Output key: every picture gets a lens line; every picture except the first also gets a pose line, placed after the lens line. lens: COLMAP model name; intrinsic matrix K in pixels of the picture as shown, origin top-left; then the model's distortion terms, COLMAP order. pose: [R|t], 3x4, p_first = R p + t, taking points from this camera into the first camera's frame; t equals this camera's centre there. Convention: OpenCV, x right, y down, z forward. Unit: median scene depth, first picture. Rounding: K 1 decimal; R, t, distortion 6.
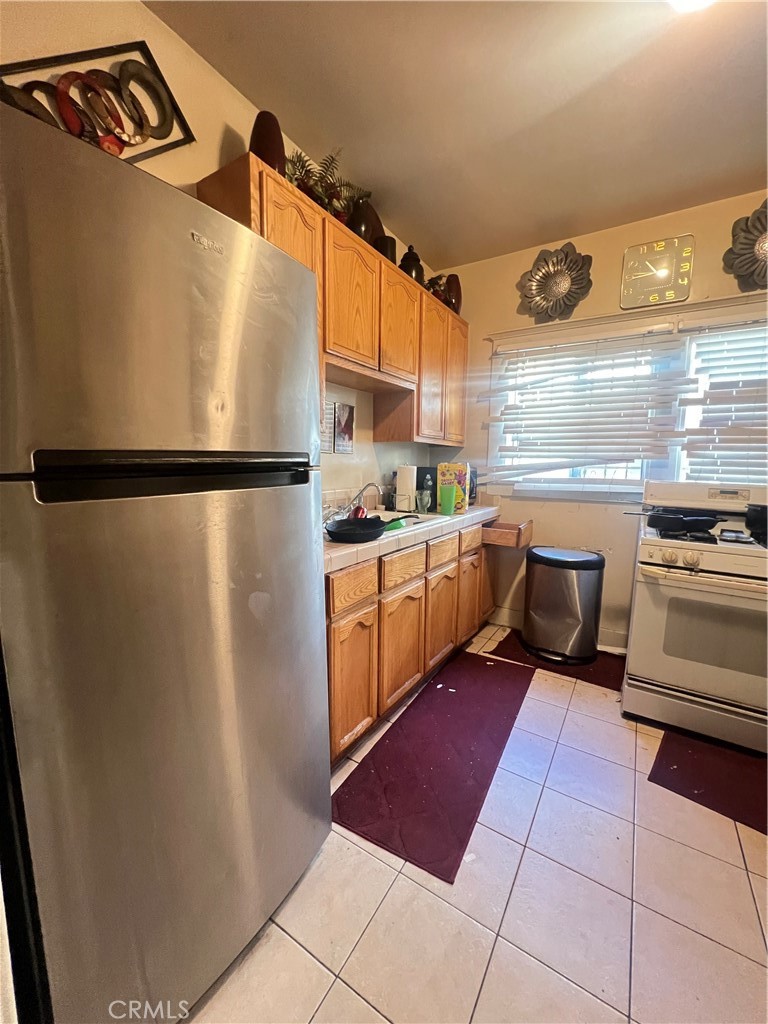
lens RADIAL K [[408.2, 0, 381.5], [0, 408.2, 514.8], [0, 0, 1]] dist [-0.003421, 0.000179]
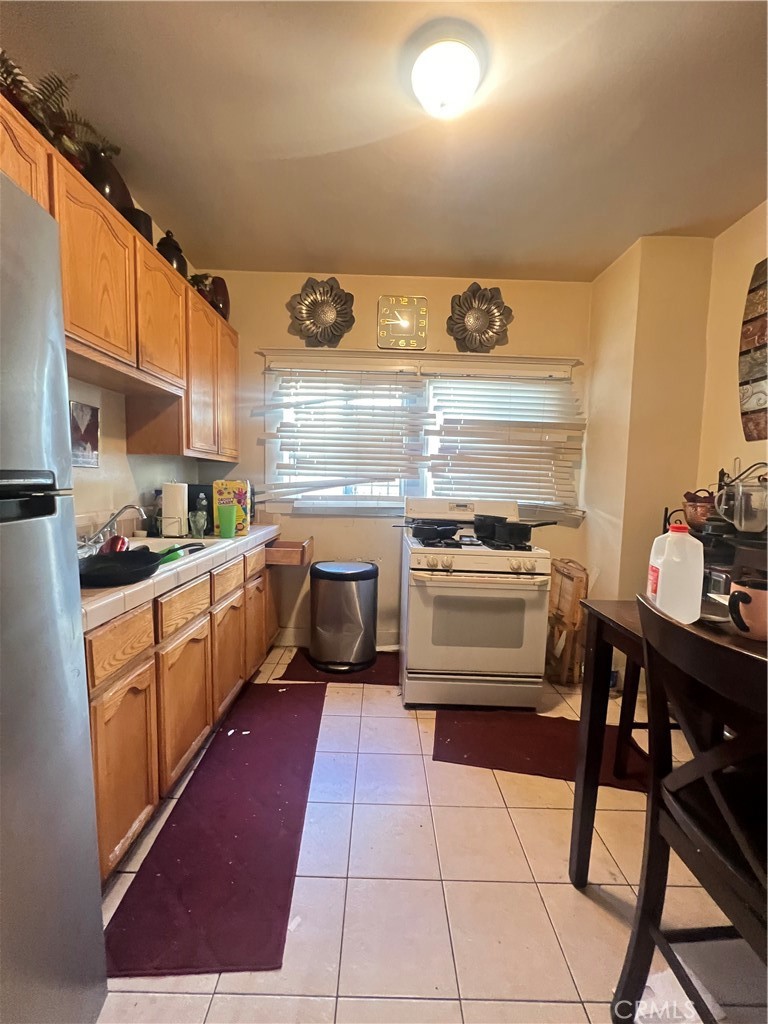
lens RADIAL K [[408.2, 0, 381.8], [0, 408.2, 515.1], [0, 0, 1]] dist [-0.003421, 0.000179]
pose [[0.842167, -0.037153, 0.537936, -0.038631], [0.055656, 0.998284, -0.018184, -0.015308], [-0.536337, 0.045253, 0.842790, 0.055565]]
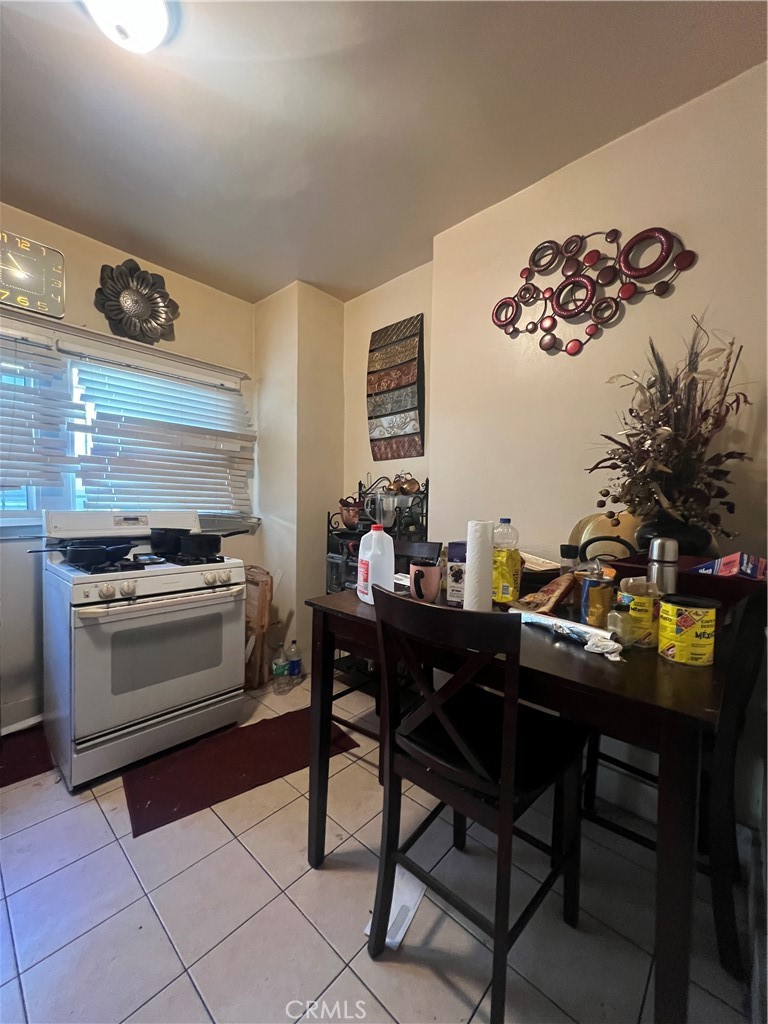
lens RADIAL K [[408.2, 0, 382.6], [0, 408.2, 515.0], [0, 0, 1]] dist [-0.003421, 0.000179]
pose [[0.169457, -0.050825, 0.984226, -0.077898], [0.109604, 0.993446, 0.032430, -0.025198], [-0.979424, 0.102379, 0.173917, 0.151055]]
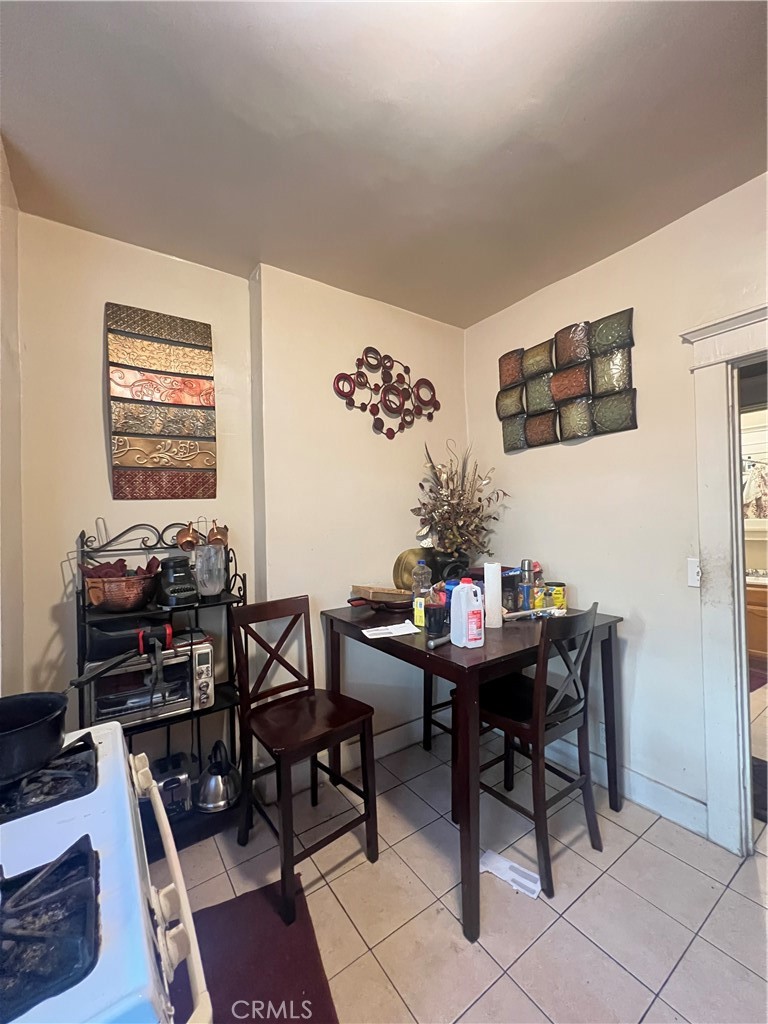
lens RADIAL K [[408.2, 0, 379.5], [0, 408.2, 512.7], [0, 0, 1]] dist [-0.003421, 0.000179]
pose [[-0.924557, 0.011558, 0.380868, 0.353798], [0.057520, 0.992319, 0.109516, -0.179120], [-0.376677, 0.123161, -0.918121, 0.900185]]
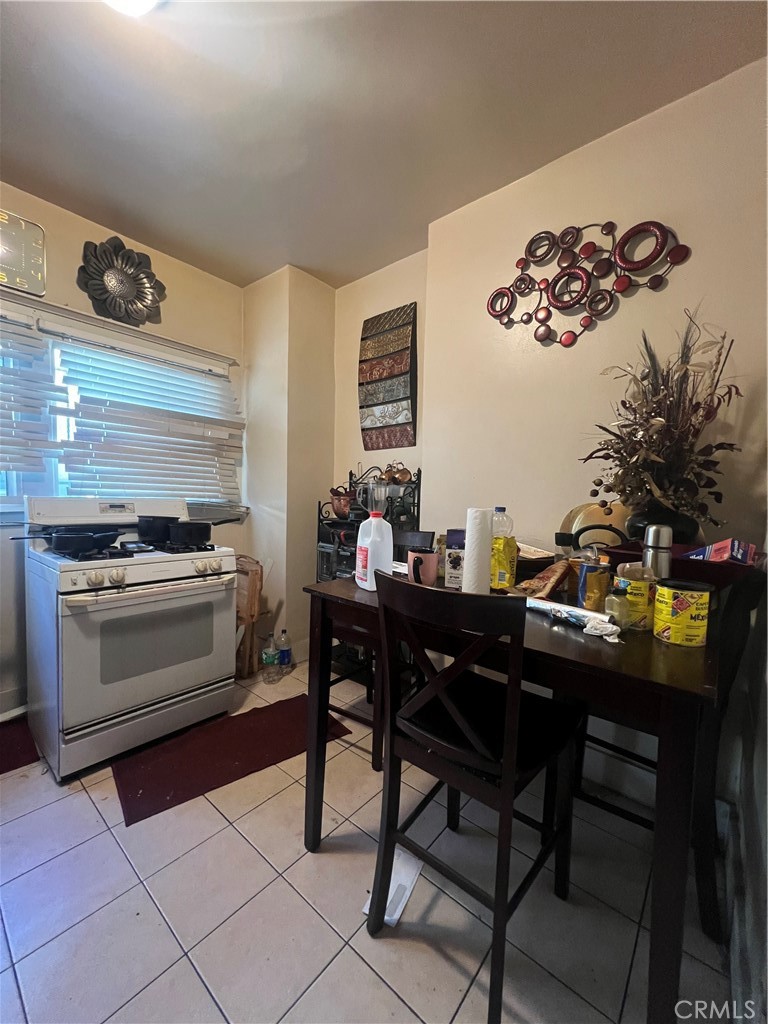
lens RADIAL K [[408.2, 0, 383.0], [0, 408.2, 515.0], [0, 0, 1]] dist [-0.003421, 0.000179]
pose [[0.129565, -0.068442, 0.989206, -0.081928], [0.100792, 0.993357, 0.055527, -0.020105], [-0.986435, 0.092510, 0.135602, 0.172405]]
